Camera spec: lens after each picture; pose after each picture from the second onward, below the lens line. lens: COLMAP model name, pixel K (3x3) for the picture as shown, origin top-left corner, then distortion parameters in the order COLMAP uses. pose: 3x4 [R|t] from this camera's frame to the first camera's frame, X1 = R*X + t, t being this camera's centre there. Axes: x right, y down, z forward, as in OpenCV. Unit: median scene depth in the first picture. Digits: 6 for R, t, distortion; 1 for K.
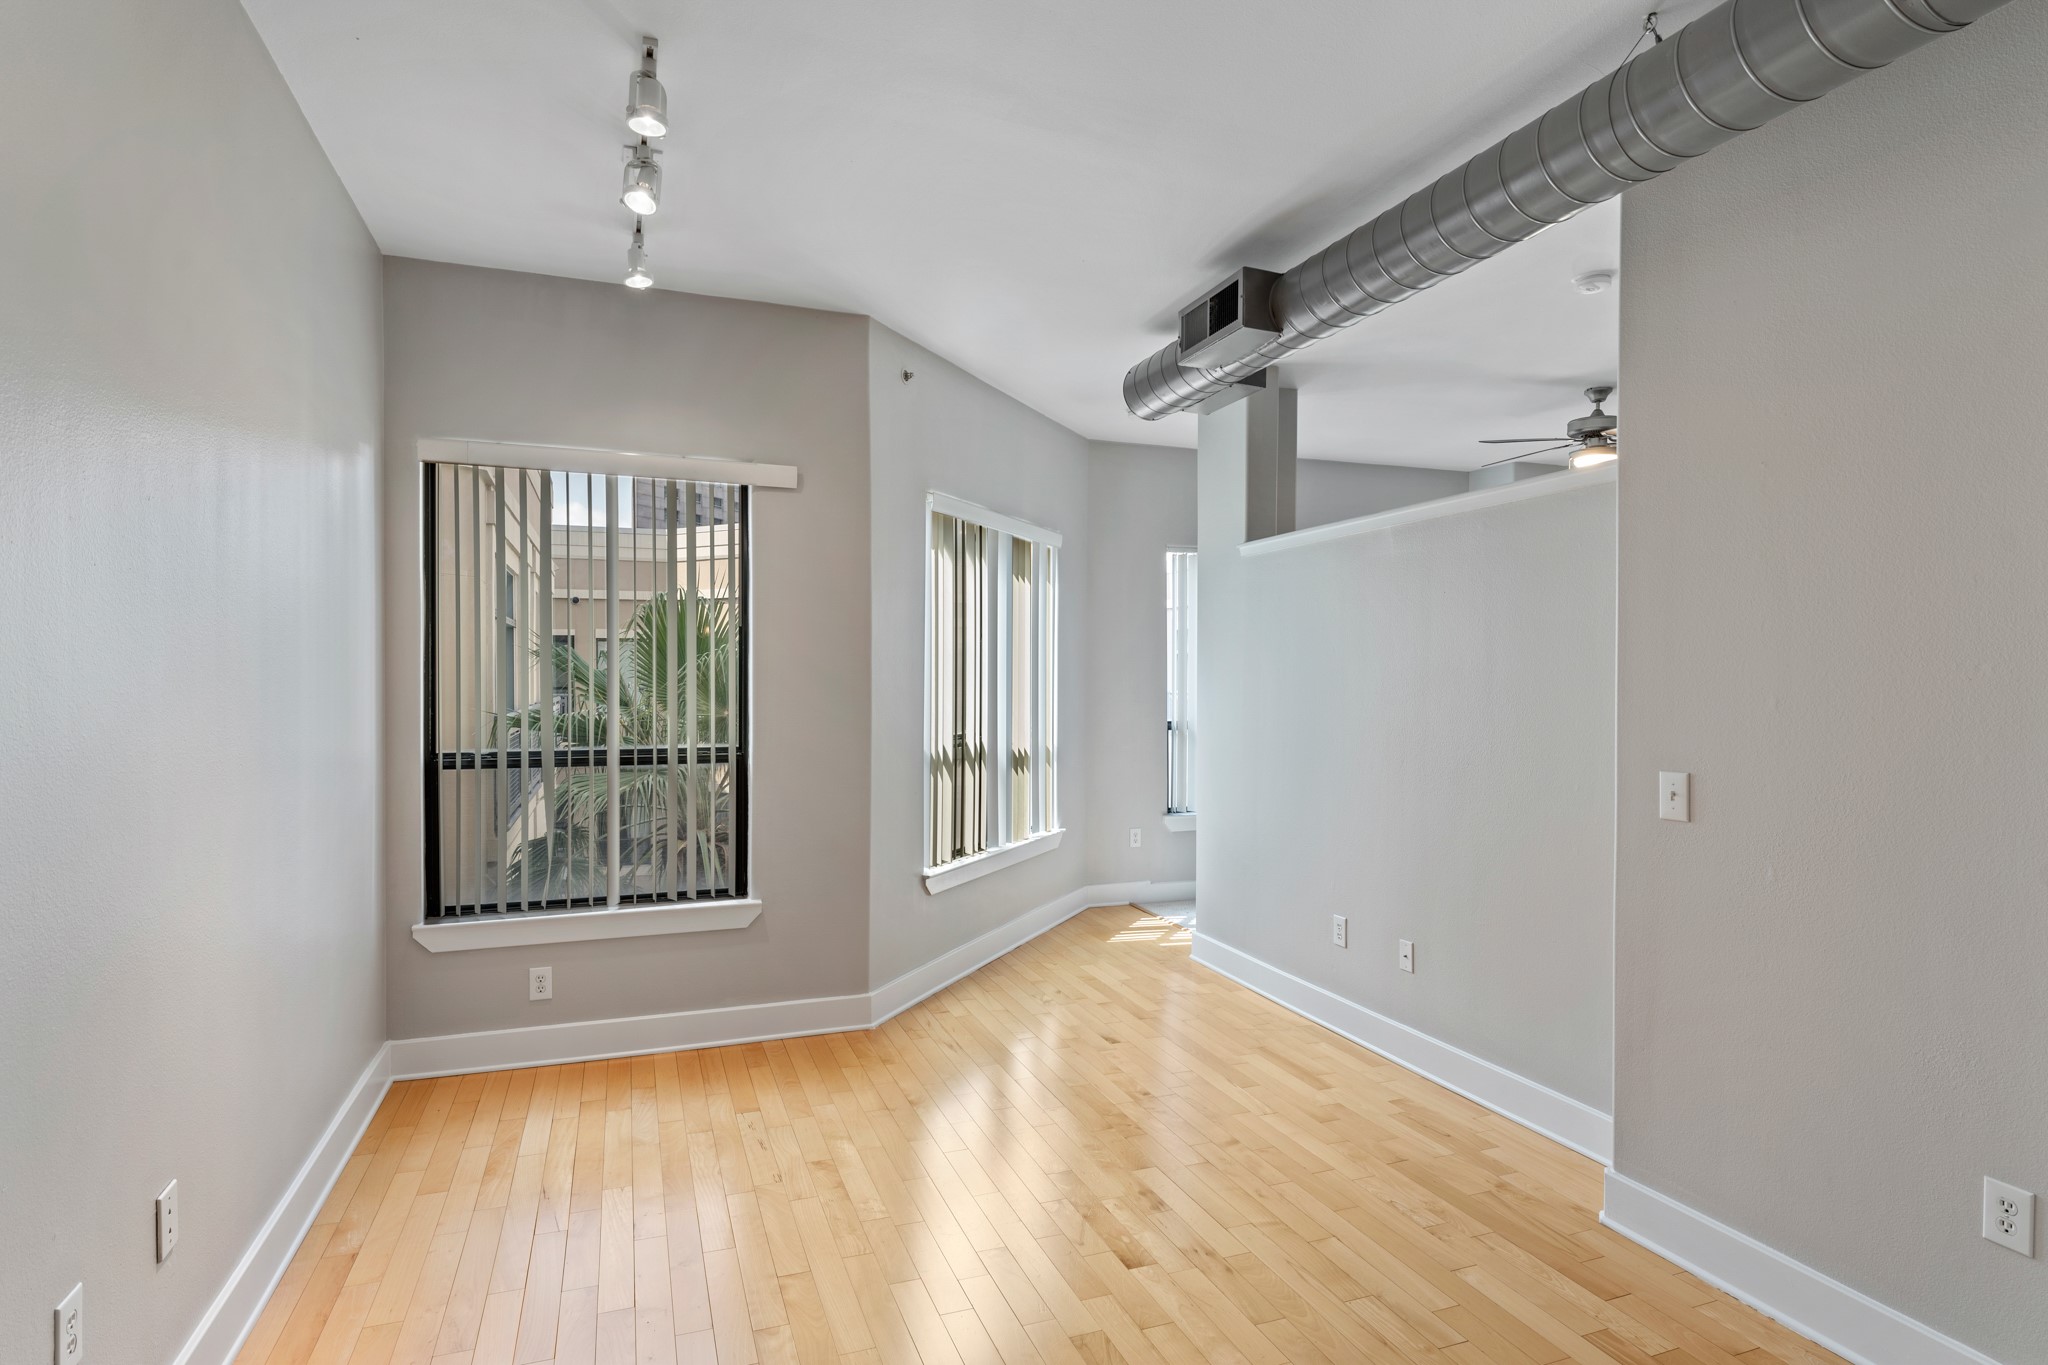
lens RADIAL K [[1079.1, 0, 974.0], [0, 1079.1, 667.0], [0, 0, 1]] dist [0.007873, -0.000866]
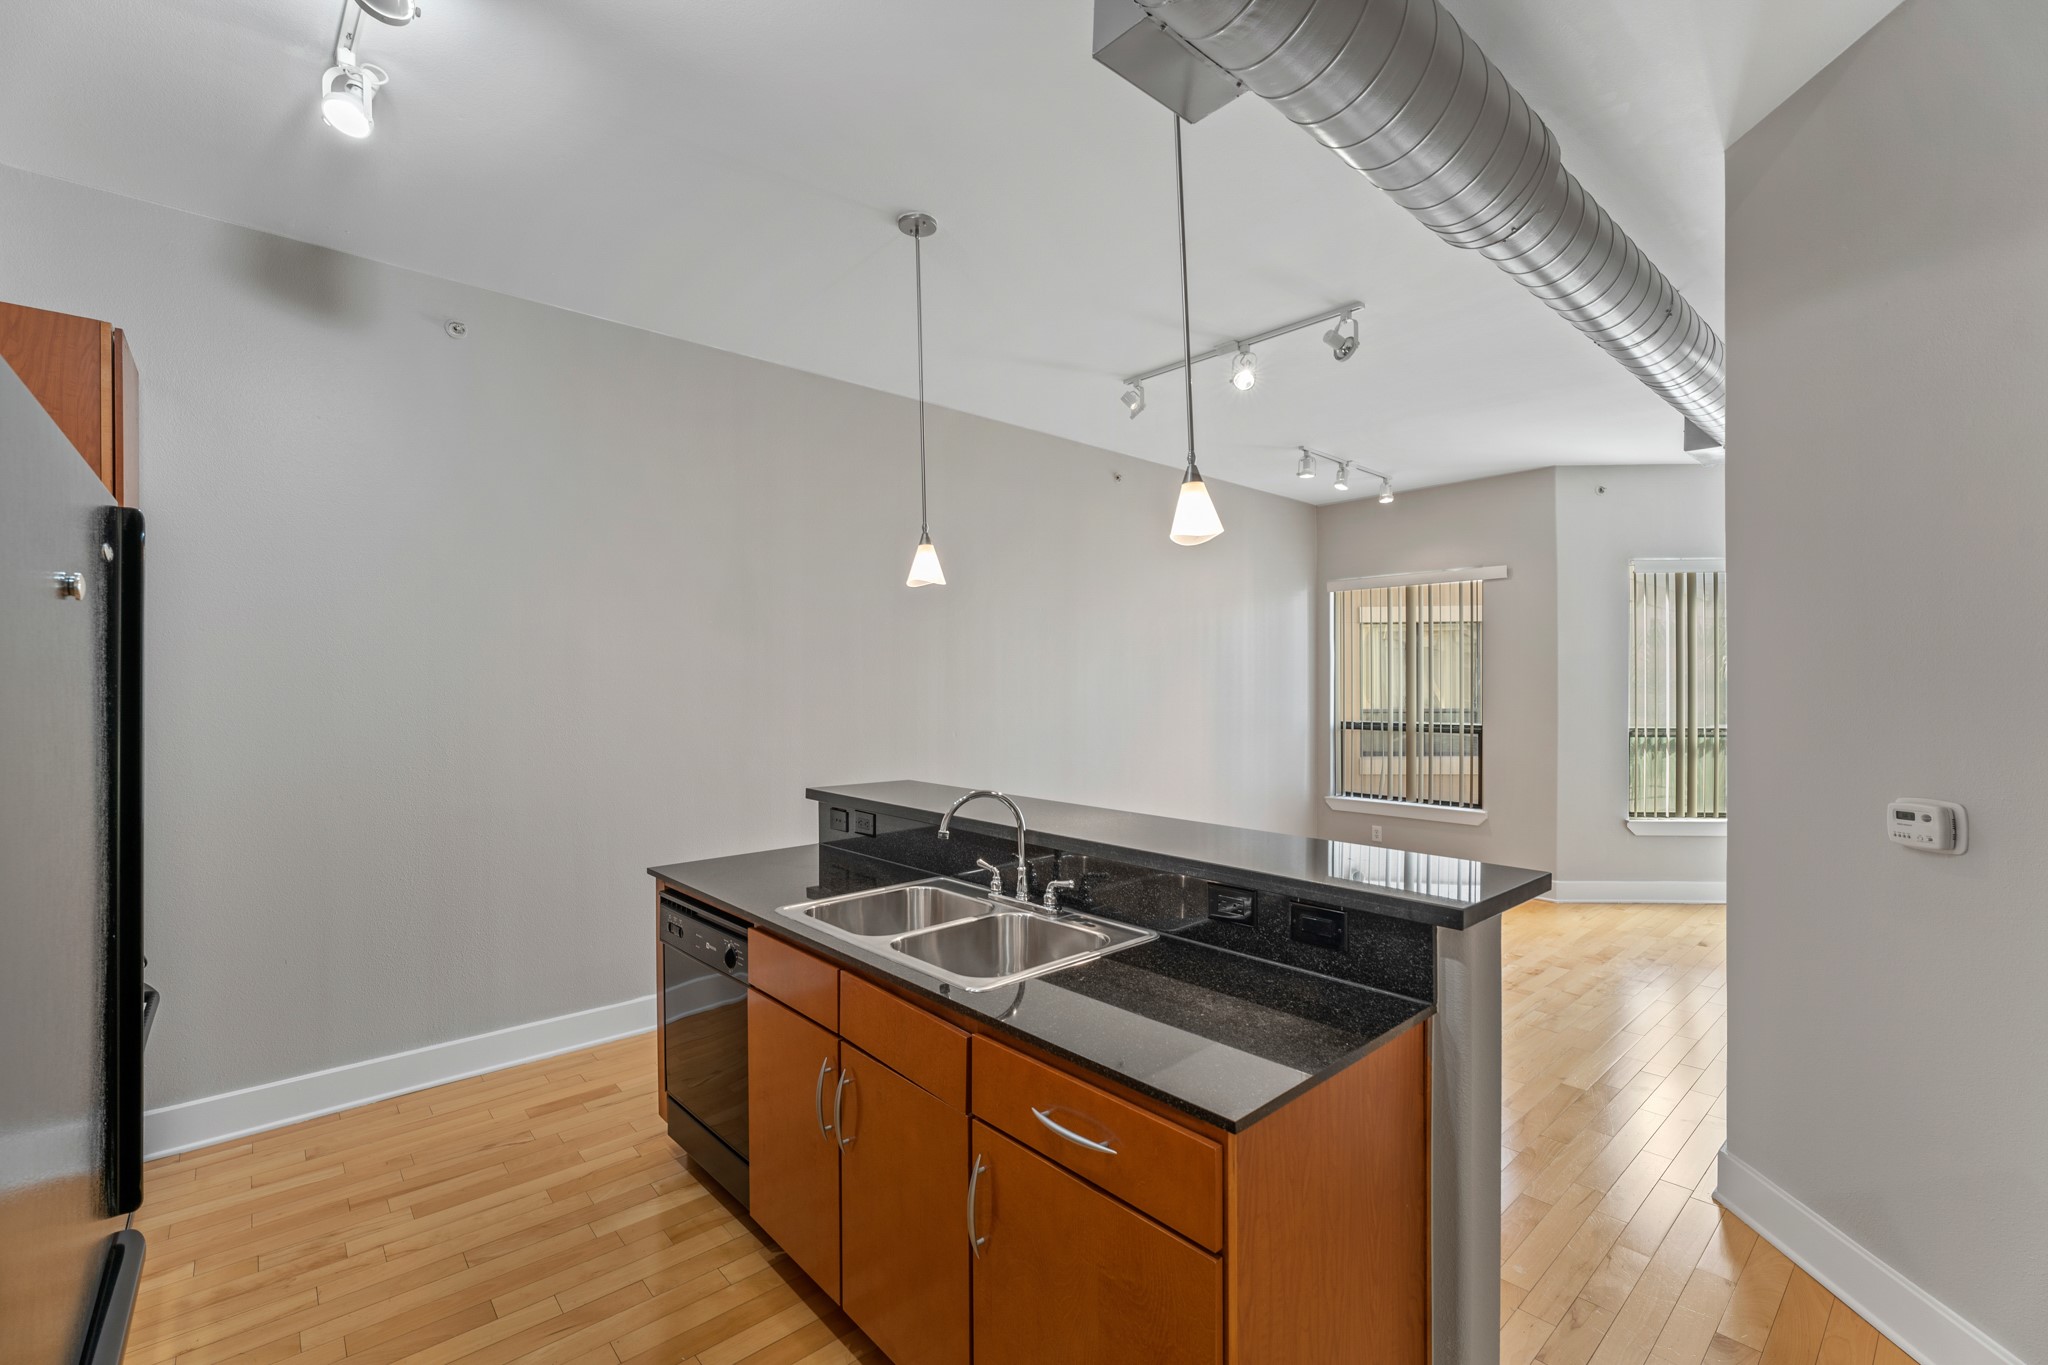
lens RADIAL K [[895.4, 0, 1021.1], [0, 895.4, 676.7], [0, 0, 1]] dist [-0.000282, -0.000012]
pose [[0.407042, -0.000122, -0.913409, 0.839114], [0.022359, 0.999702, 0.009830, -0.039247], [0.913136, -0.024424, 0.406924, -0.299868]]
